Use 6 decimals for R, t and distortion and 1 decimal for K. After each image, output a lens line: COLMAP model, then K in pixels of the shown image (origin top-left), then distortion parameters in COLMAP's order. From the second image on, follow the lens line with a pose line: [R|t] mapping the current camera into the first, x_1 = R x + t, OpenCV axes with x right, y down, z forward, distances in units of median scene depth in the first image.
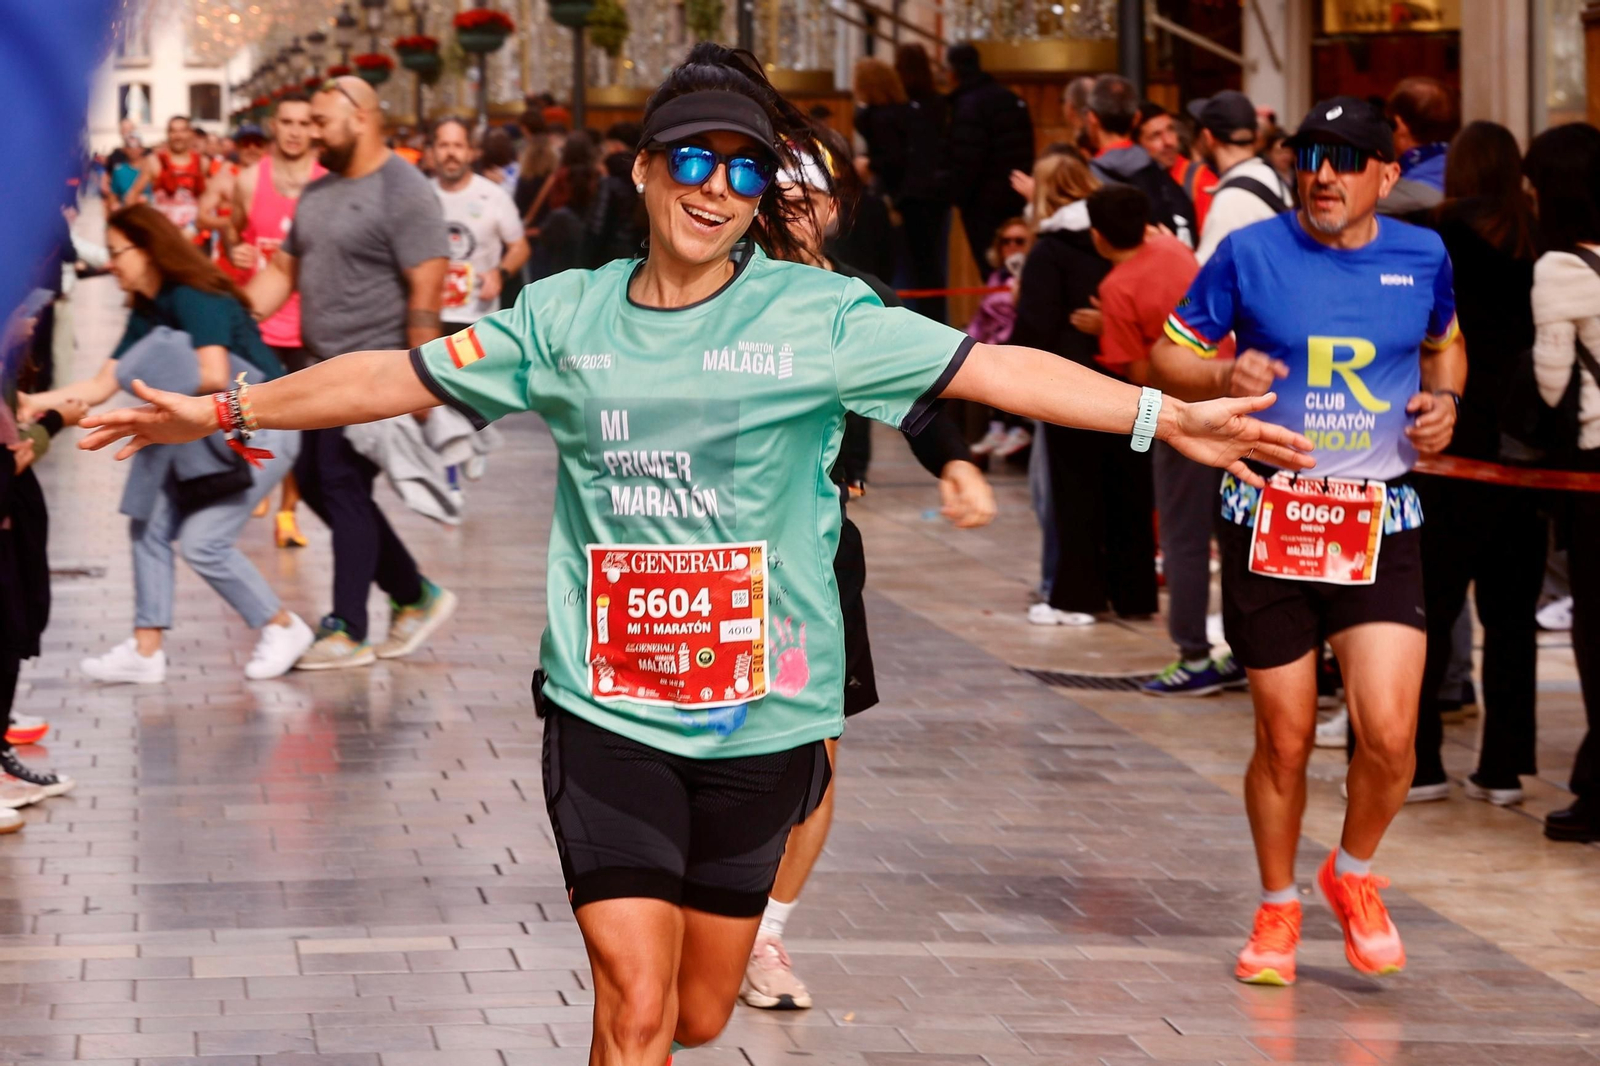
lens RADIAL K [[5995.0, 0, 650.2], [0, 5995.0, 532.5], [0, 0, 1]] dist [0.107894, -0.597679]
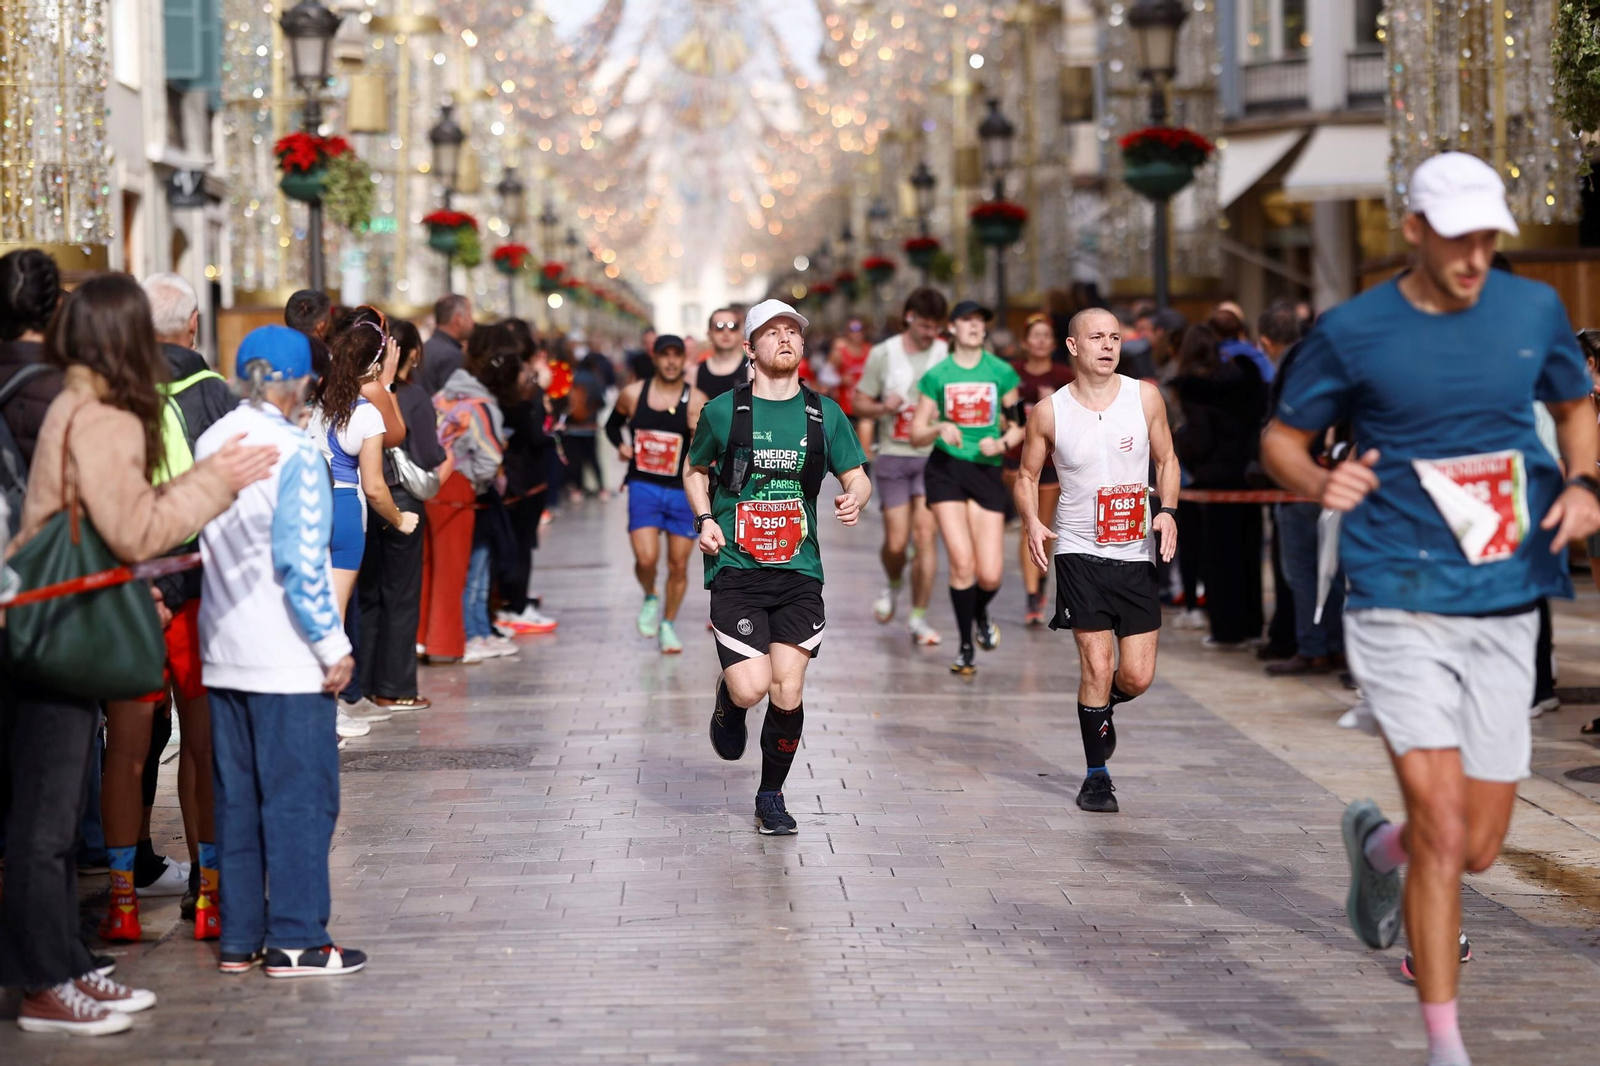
lens RADIAL K [[3860.0, 0, 830.1], [0, 3860.0, 530.8], [0, 0, 1]] dist [0.024669, -0.104997]
pose [[0.998574, -0.011288, -0.052169, 0.027380], [0.010540, 0.999838, -0.014587, 0.008880], [0.052326, 0.014016, 0.998532, -0.146394]]
